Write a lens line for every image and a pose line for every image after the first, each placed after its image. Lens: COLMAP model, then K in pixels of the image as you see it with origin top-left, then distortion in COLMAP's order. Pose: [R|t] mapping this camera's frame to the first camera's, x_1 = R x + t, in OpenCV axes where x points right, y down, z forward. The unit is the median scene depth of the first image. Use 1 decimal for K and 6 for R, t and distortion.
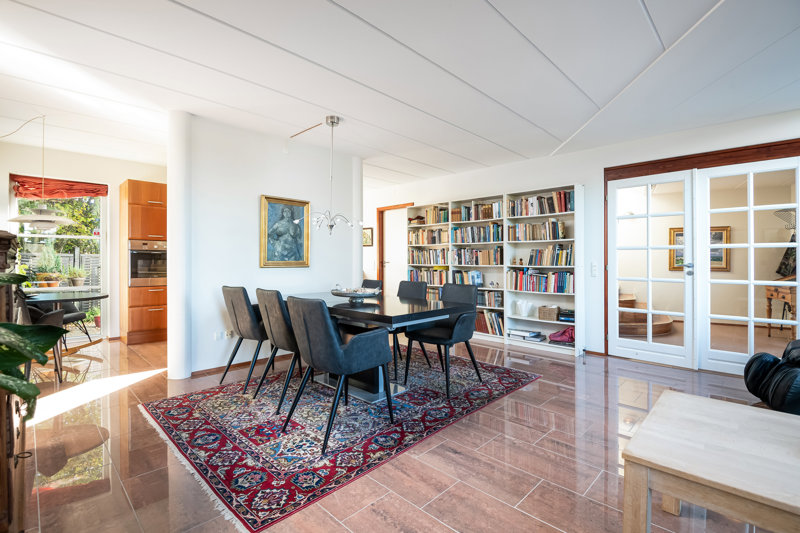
lens RADIAL K [[366.9, 0, 401.4], [0, 366.9, 263.6], [0, 0, 1]] dist [-0.000501, 0.000059]
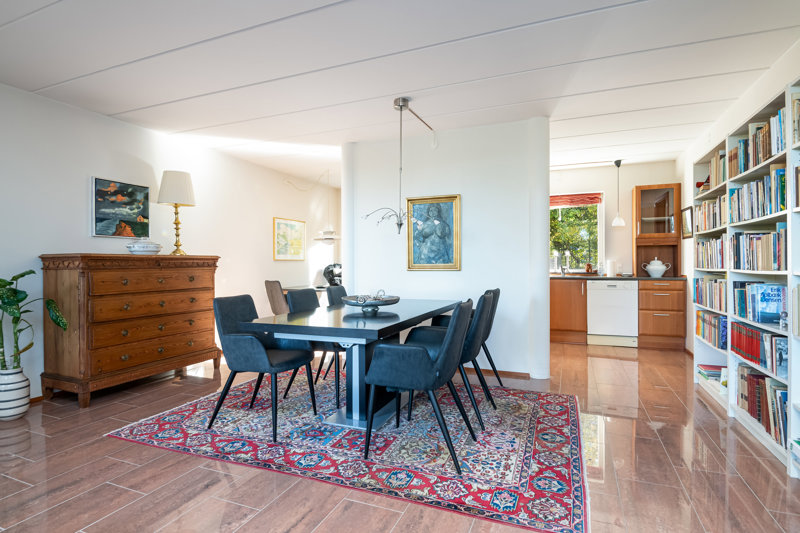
lens RADIAL K [[410.2, 0, 400.6], [0, 410.2, 264.7], [0, 0, 1]] dist [0.005531, -0.000134]
pose [[0.371381, -0.001387, -0.928480, 0.785483], [0.002220, 0.999997, -0.000606, -0.005573], [0.928478, -0.001837, 0.371383, 0.680335]]
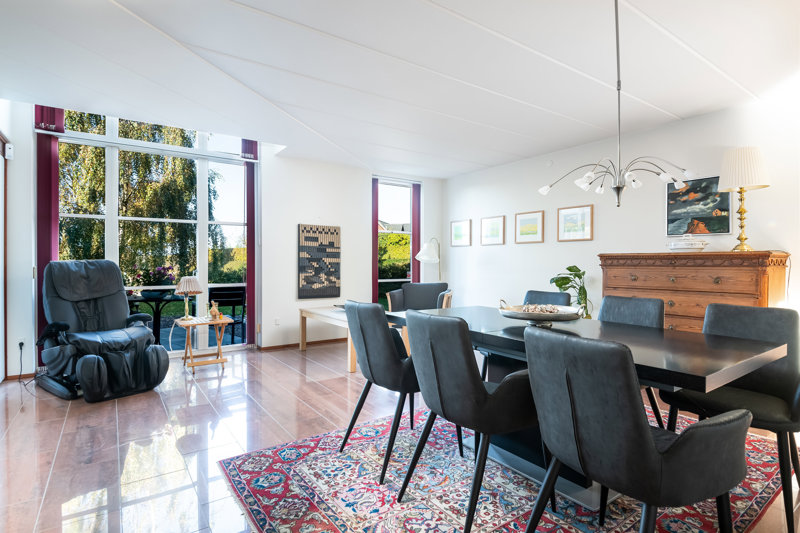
lens RADIAL K [[417.6, 0, 405.0], [0, 417.6, 265.1], [0, 0, 1]] dist [-0.003745, -0.000497]
pose [[-0.983198, -0.008544, 0.182341, -0.020896], [-0.006624, 0.999916, 0.011139, -0.009104], [-0.182421, 0.009744, -0.983172, 1.696866]]
